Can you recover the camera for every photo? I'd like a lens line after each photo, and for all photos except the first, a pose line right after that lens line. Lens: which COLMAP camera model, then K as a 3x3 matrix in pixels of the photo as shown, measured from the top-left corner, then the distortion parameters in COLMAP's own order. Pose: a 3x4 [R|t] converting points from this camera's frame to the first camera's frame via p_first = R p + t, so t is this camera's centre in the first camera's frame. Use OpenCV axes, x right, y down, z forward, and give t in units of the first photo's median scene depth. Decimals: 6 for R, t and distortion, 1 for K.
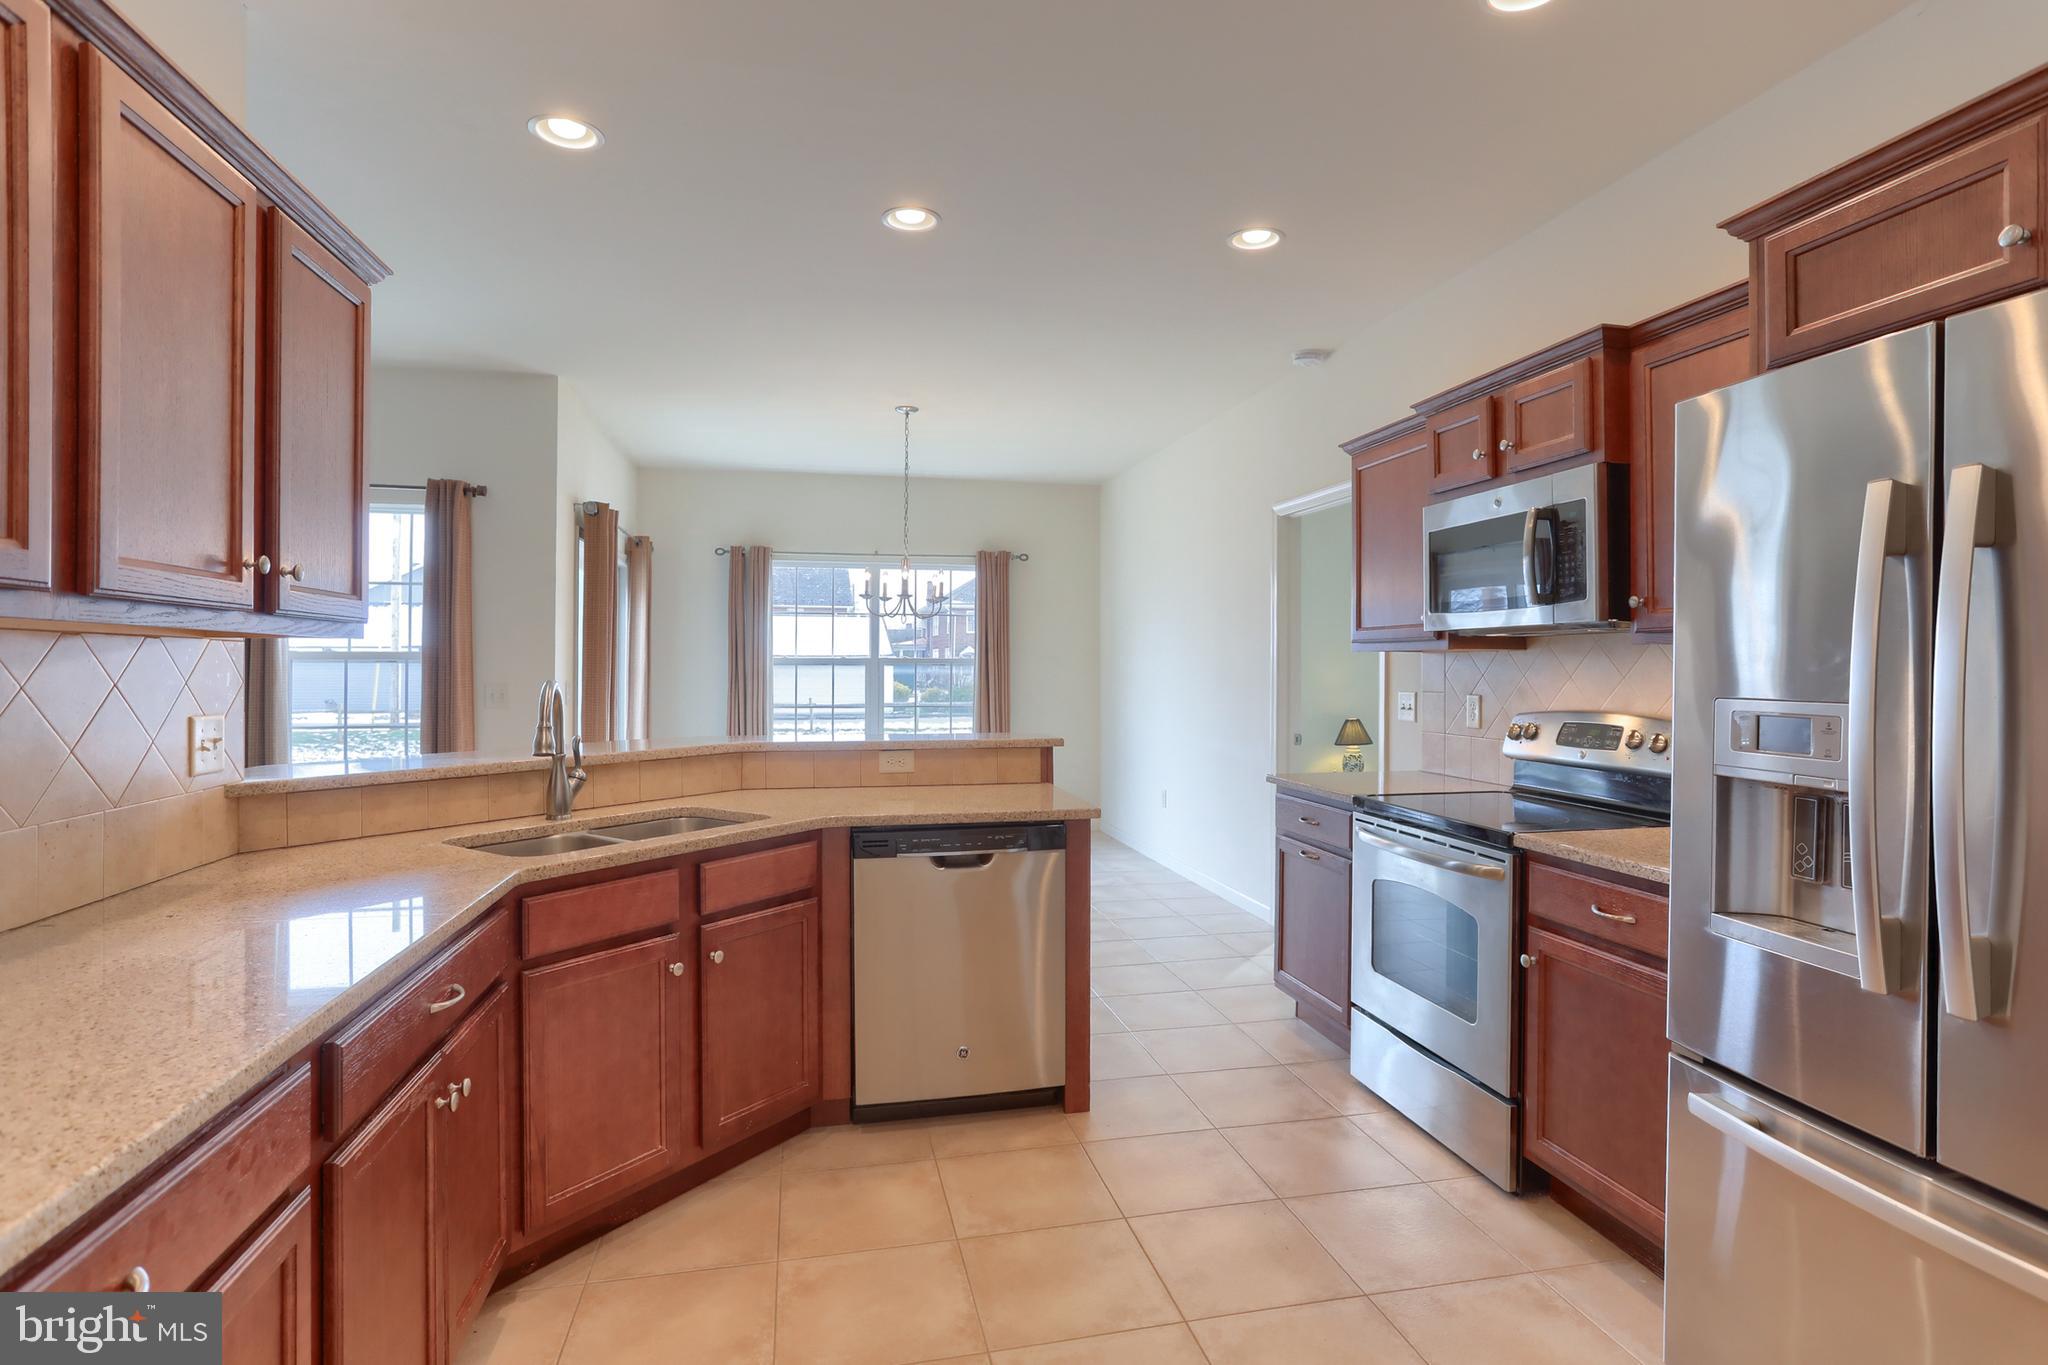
lens RADIAL K [[1032.0, 0, 1024.9], [0, 1032.0, 669.8], [0, 0, 1]] dist [-0.048776, 0.021935]
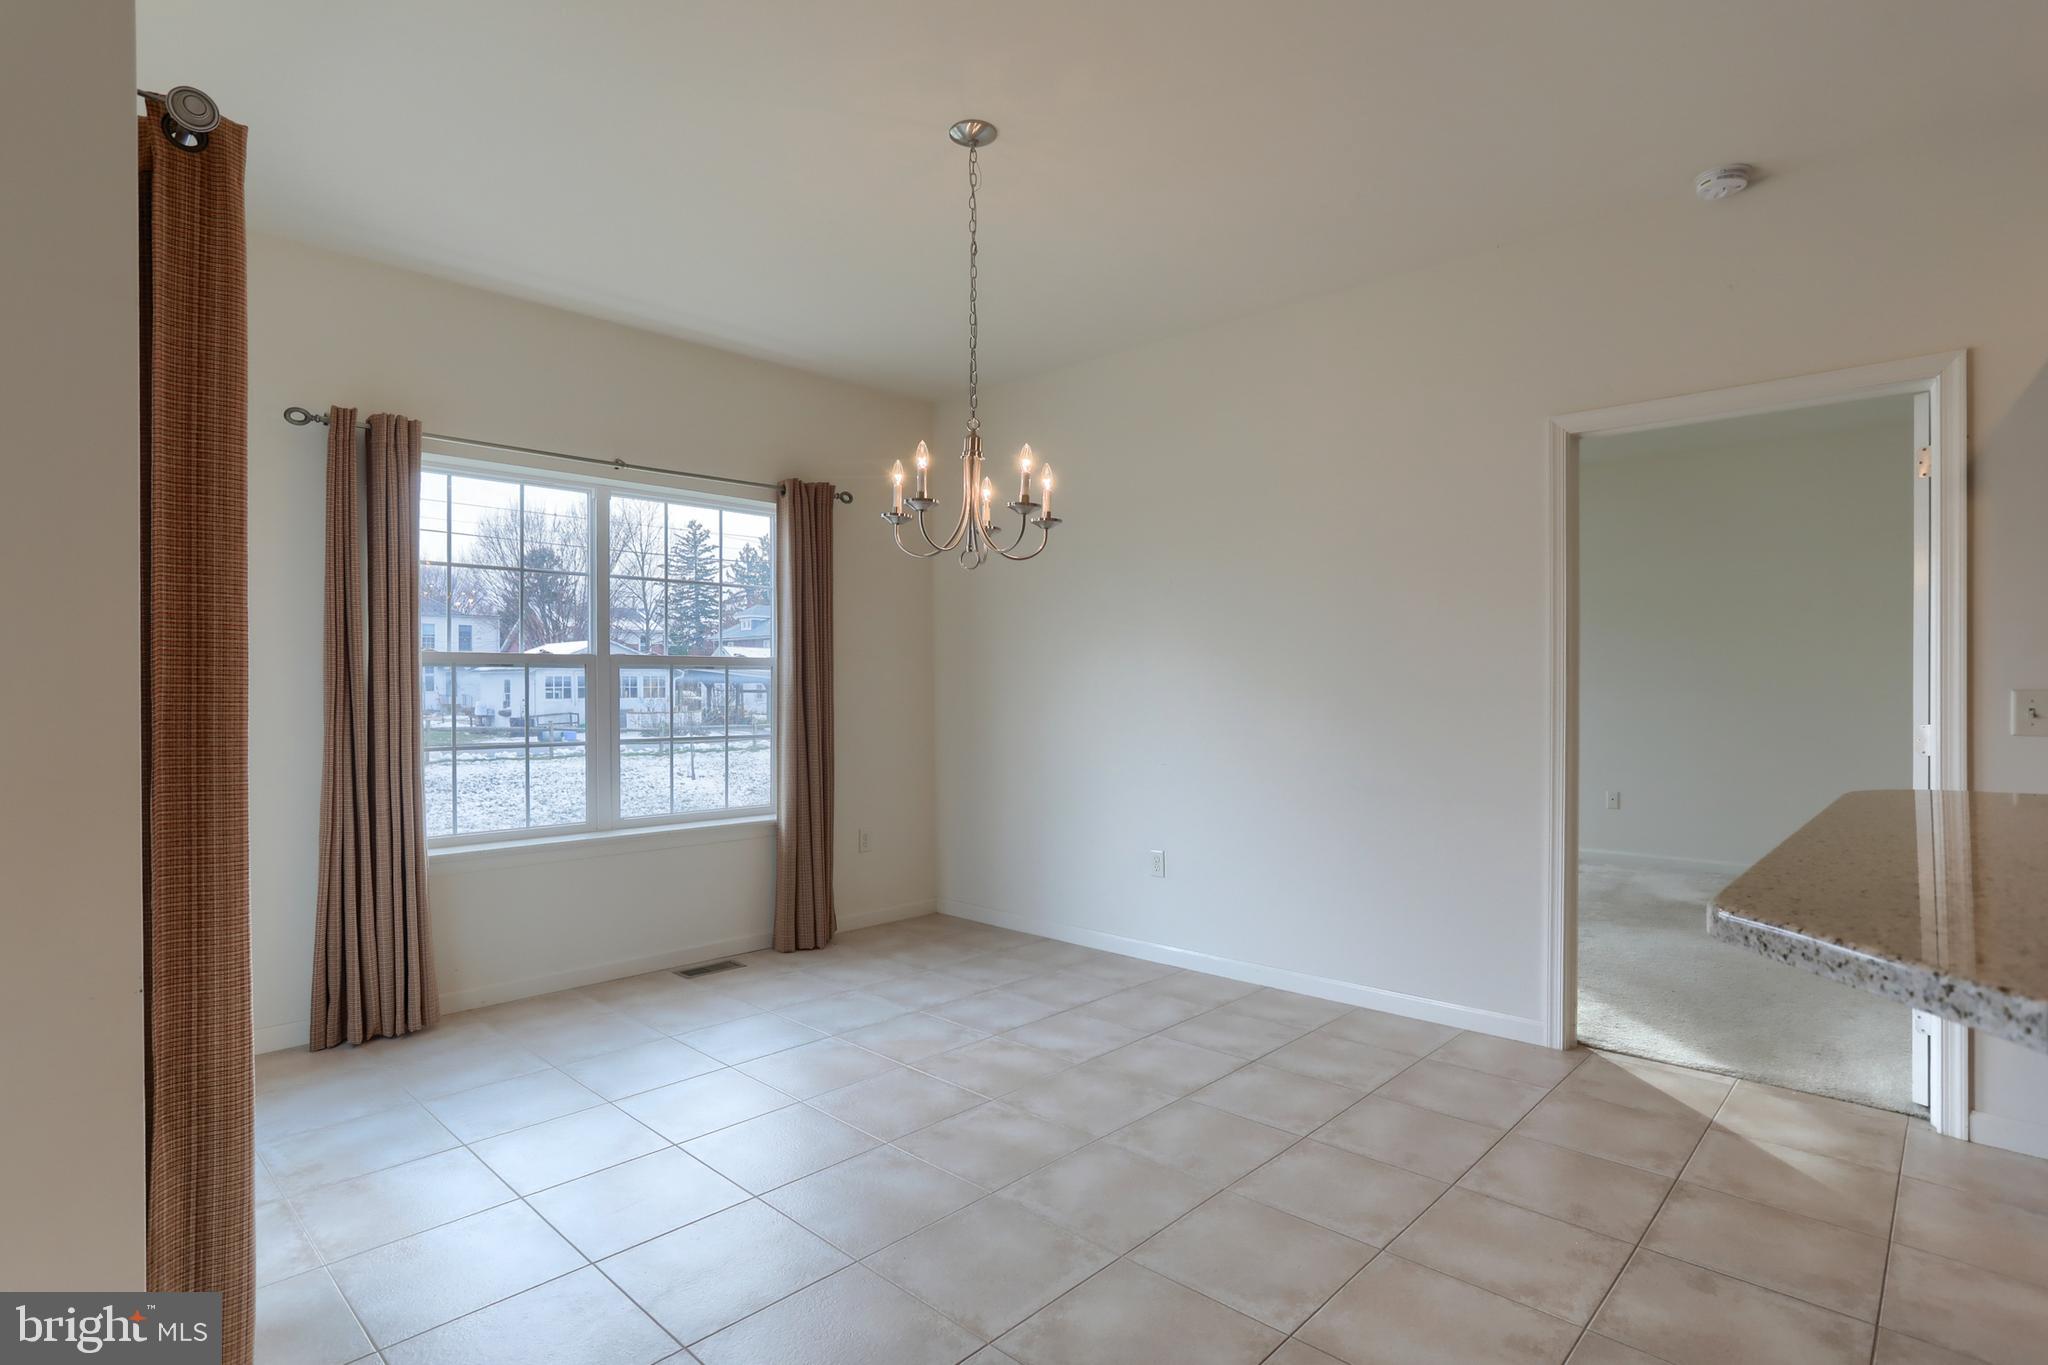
lens RADIAL K [[1032.0, 0, 1020.5], [0, 1032.0, 688.0], [0, 0, 1]] dist [-0.048776, 0.021935]
pose [[0.832386, -0.003178, 0.554188, -0.789592], [0.003980, 0.999992, -0.000244, 0.025434], [-0.554182, 0.002408, 0.832392, 1.249535]]
